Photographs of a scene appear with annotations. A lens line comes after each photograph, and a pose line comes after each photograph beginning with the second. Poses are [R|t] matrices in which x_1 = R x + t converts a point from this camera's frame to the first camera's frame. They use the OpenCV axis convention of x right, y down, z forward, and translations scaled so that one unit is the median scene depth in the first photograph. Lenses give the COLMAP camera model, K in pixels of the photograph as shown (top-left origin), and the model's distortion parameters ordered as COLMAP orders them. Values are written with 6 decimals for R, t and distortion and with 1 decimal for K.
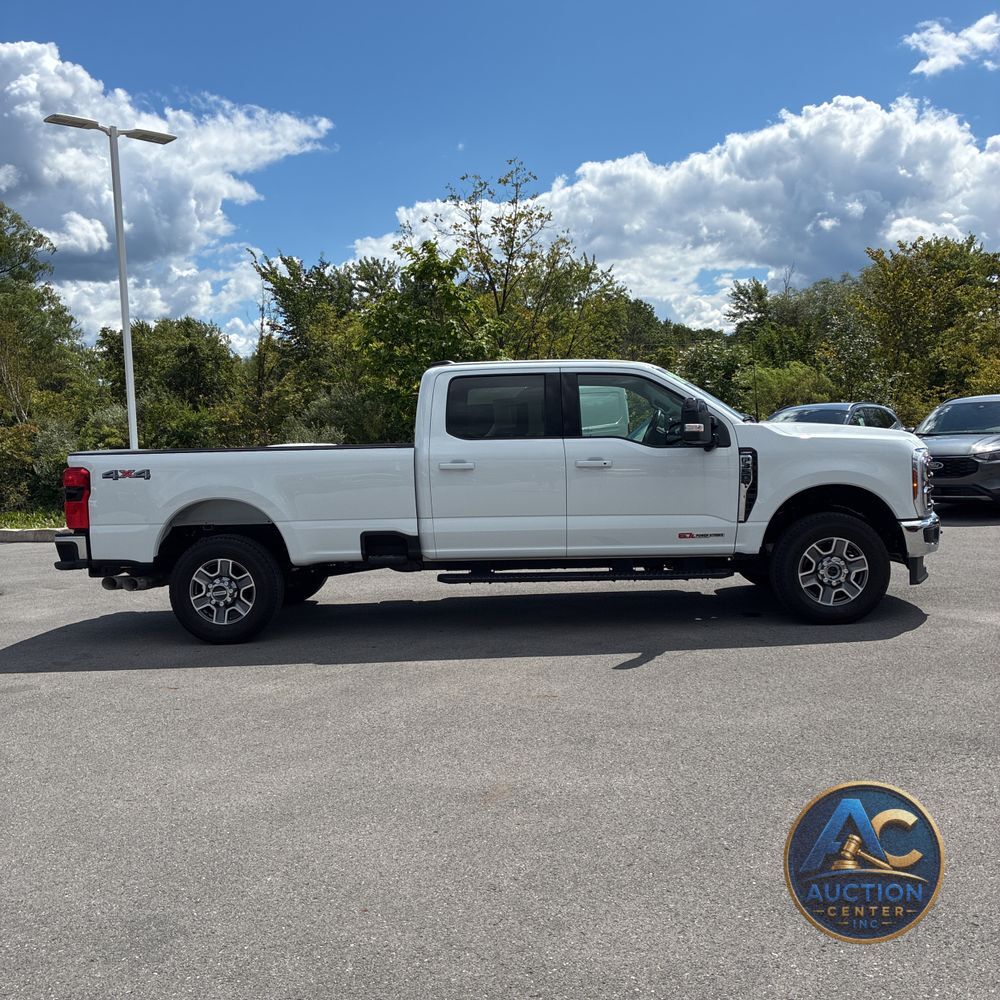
lens RADIAL K [[1043.9, 0, 500.0], [0, 1043.9, 500.0], [0, 0, 1]] dist [0.006819, 0.026880]
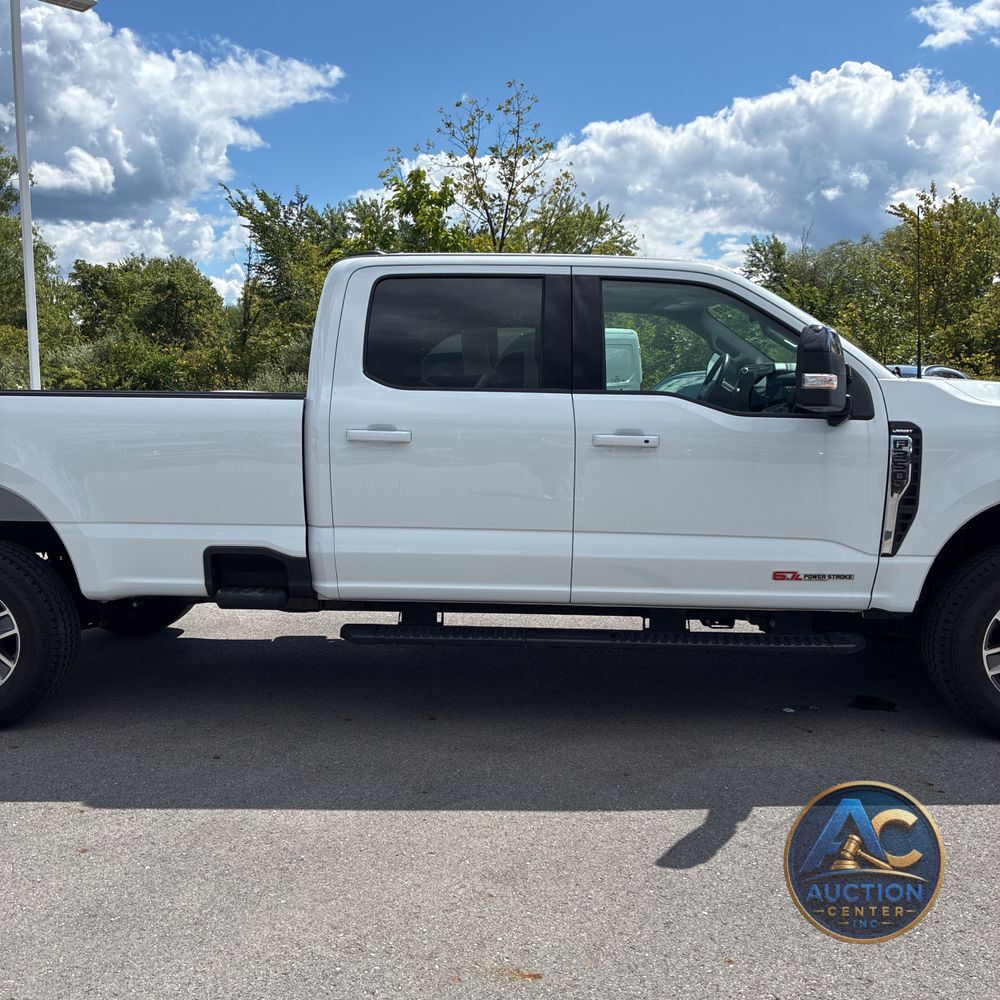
lens RADIAL K [[1043.9, 0, 500.0], [0, 1043.9, 500.0], [0, 0, 1]] dist [0.006819, 0.026880]
pose [[0.999305, 0.036784, 0.005984, 0.020857], [-0.036994, 0.998514, 0.040020, -0.022760], [-0.004503, -0.040213, 0.999181, 0.439672]]
